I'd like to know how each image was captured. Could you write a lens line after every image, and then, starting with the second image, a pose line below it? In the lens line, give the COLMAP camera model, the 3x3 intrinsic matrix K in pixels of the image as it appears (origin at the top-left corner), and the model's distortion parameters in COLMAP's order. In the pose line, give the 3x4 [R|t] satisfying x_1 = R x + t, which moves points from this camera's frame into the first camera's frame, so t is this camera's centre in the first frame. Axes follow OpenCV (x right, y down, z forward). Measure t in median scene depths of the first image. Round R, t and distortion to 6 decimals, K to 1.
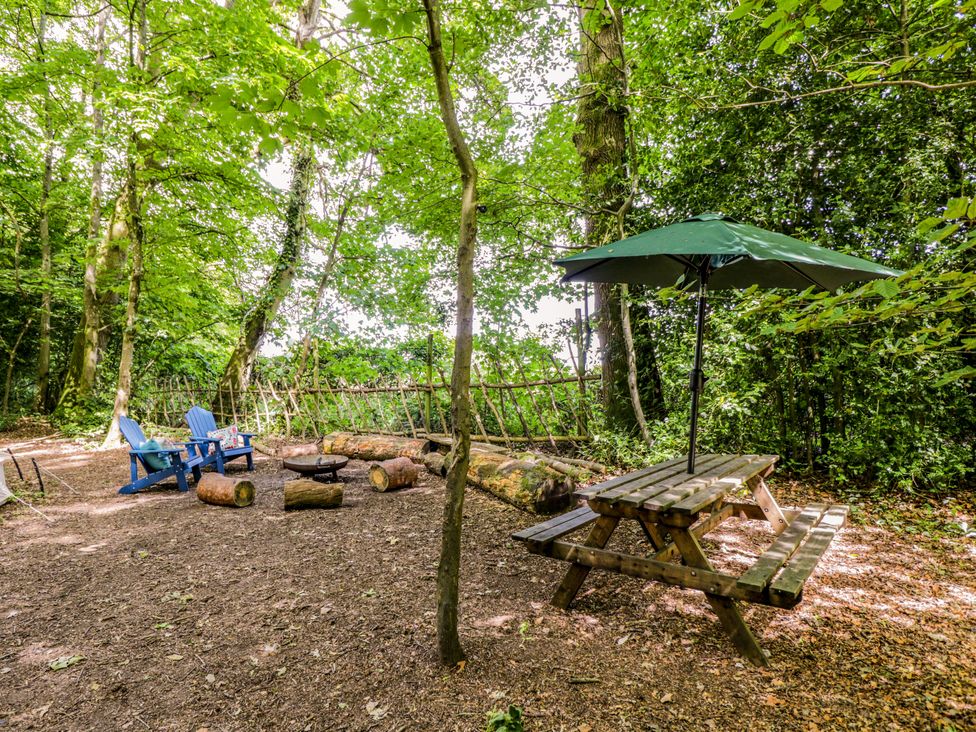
lens RADIAL K [[560.3, 0, 464.9], [0, 560.3, 371.8], [0, 0, 1]] dist [-0.001794, -0.000814]
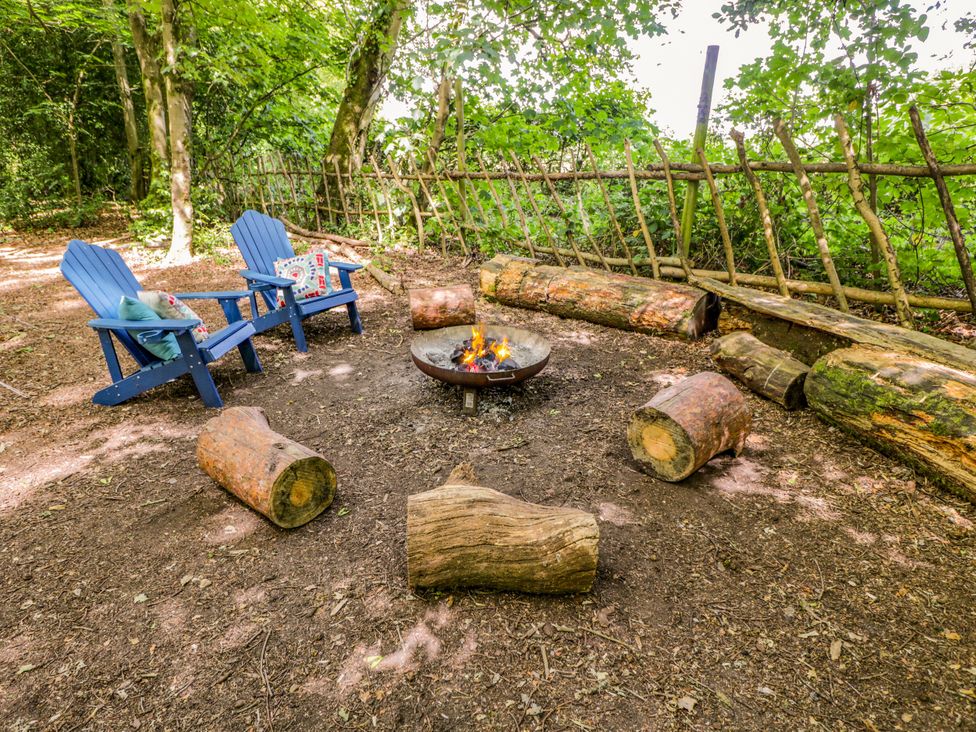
lens RADIAL K [[538.1, 0, 488.0], [0, 538.1, 366.0], [0, 0, 1]] dist [-0.002381, -0.000406]
pose [[0.981404, 0.066570, -0.180040, -0.128076], [0.006064, 0.926718, 0.375709, 0.007098], [0.191857, -0.369814, 0.909081, 0.428852]]
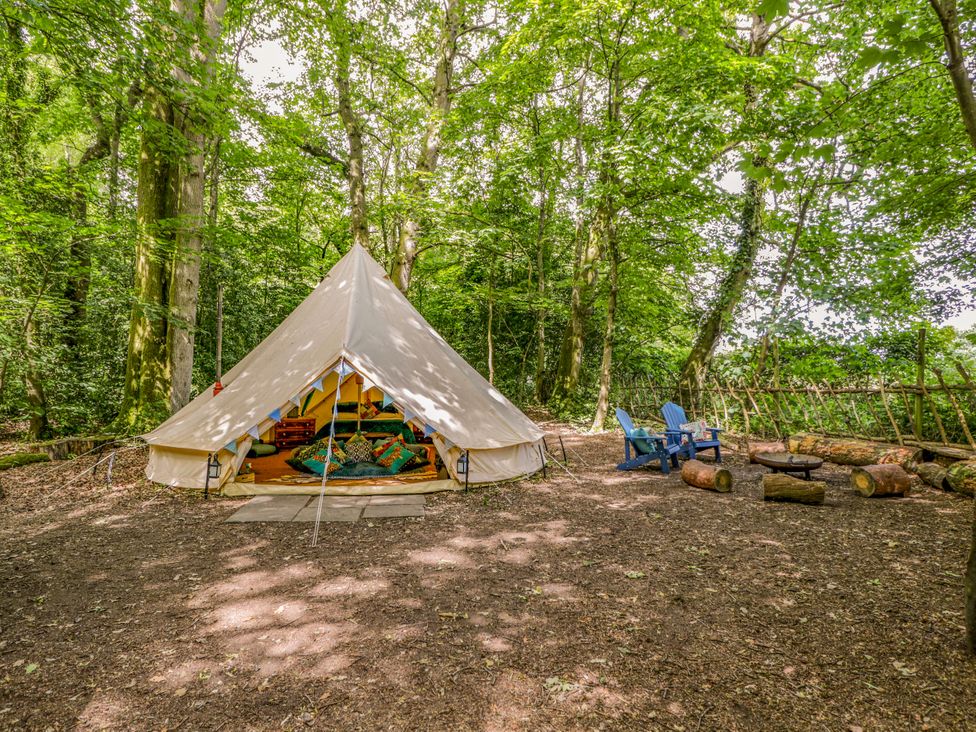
lens RADIAL K [[562.1, 0, 501.1], [0, 562.1, 367.5], [0, 0, 1]] dist [0.002298, -0.012254]
pose [[0.774884, -0.004227, -0.632089, -0.015175], [0.002060, 0.999989, -0.004162, -0.003506], [0.632100, 0.001923, 0.774885, -0.091025]]
